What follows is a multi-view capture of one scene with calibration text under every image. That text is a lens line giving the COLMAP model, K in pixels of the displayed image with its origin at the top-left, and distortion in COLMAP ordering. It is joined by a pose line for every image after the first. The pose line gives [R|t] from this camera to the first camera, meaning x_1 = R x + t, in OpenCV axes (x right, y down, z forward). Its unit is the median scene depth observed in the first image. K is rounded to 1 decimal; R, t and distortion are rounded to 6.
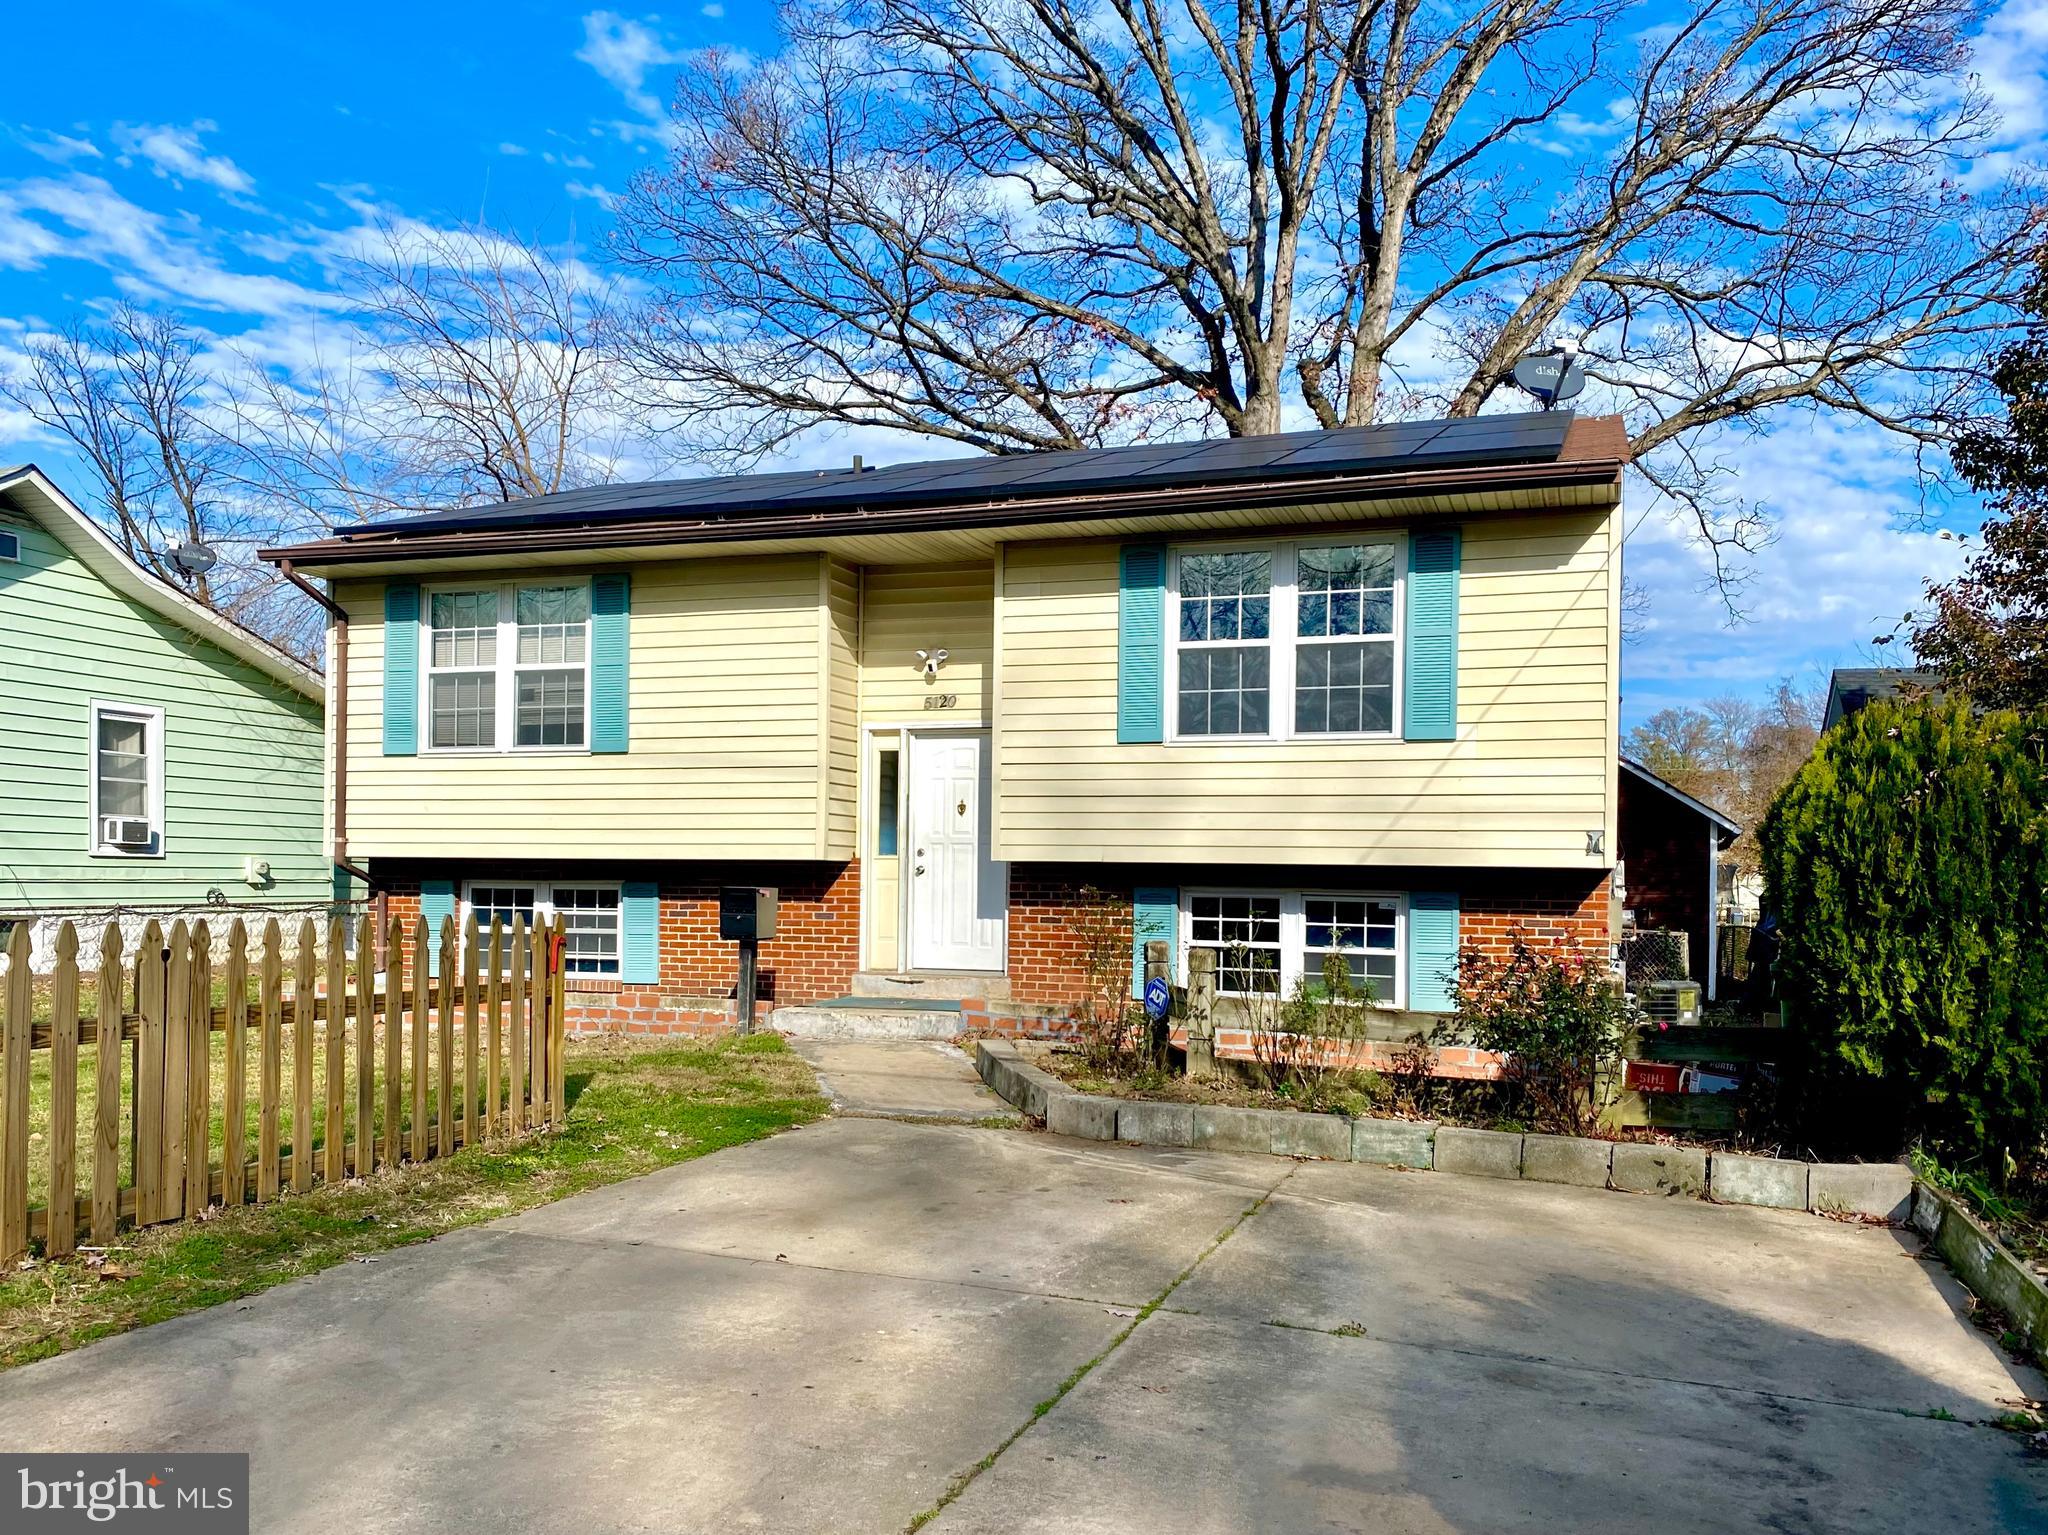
lens RADIAL K [[1698.7, 0, 1024.1], [0, 1698.7, 762.1], [0, 0, 1]] dist [0.036836, -0.051848]
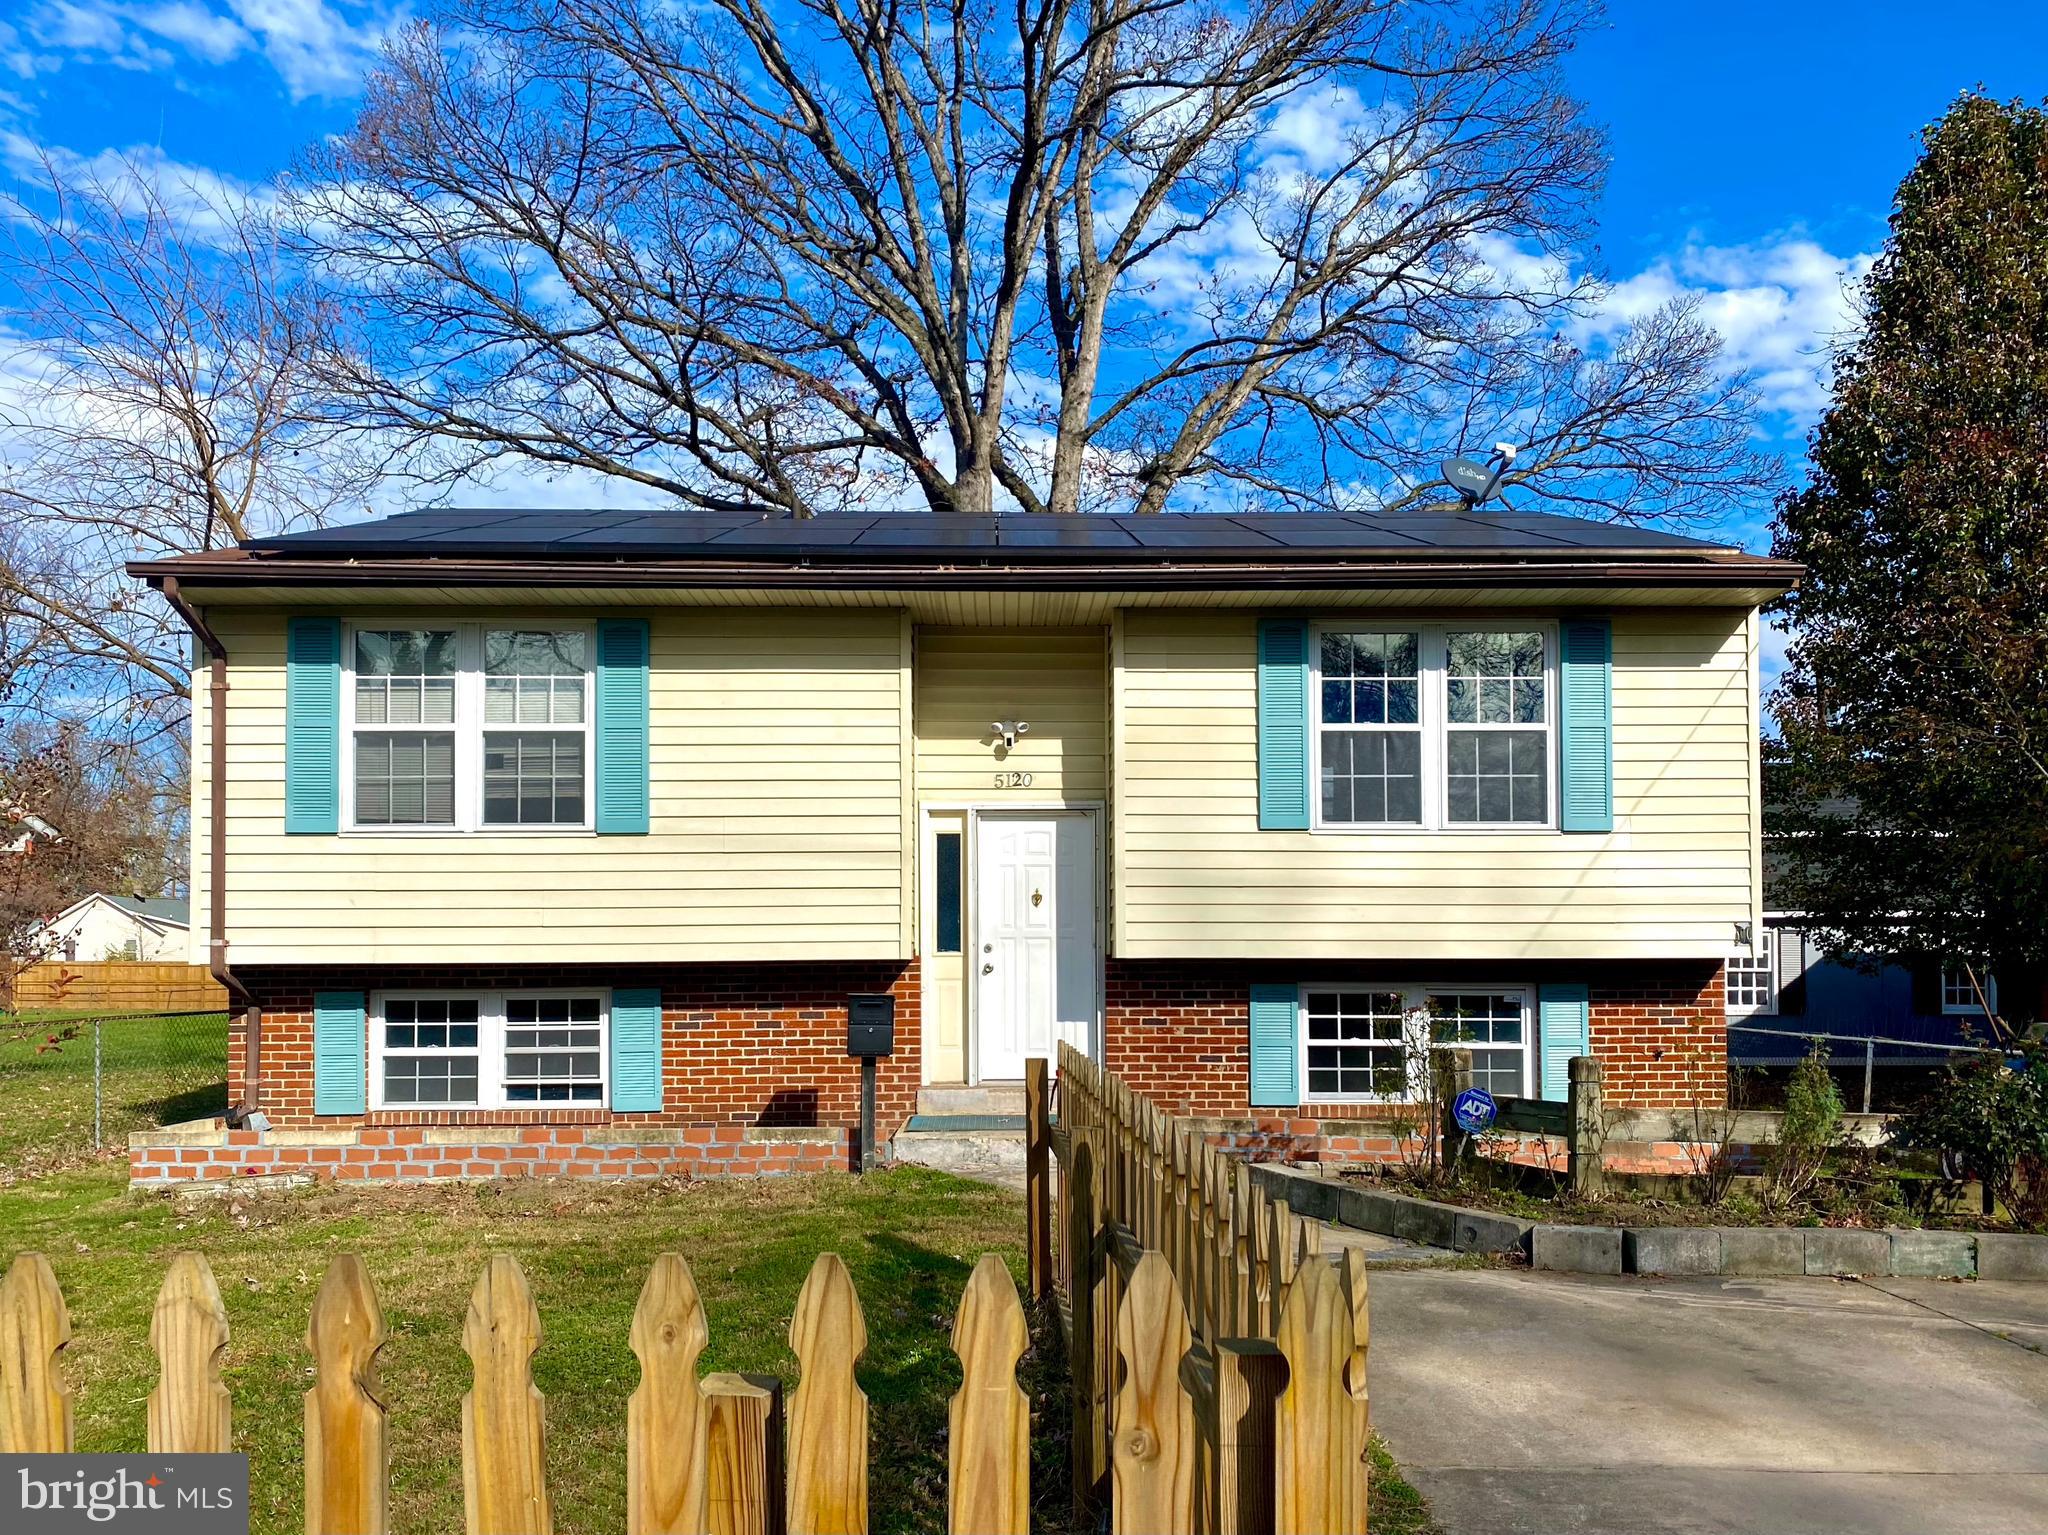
lens RADIAL K [[1698.7, 0, 1016.3], [0, 1698.7, 779.5], [0, 0, 1]] dist [0.036836, -0.051848]
pose [[0.933226, 0.021110, 0.358668, -0.377452], [-0.009210, 0.999350, -0.034855, -0.004818], [-0.359171, 0.029224, 0.932814, 0.163697]]
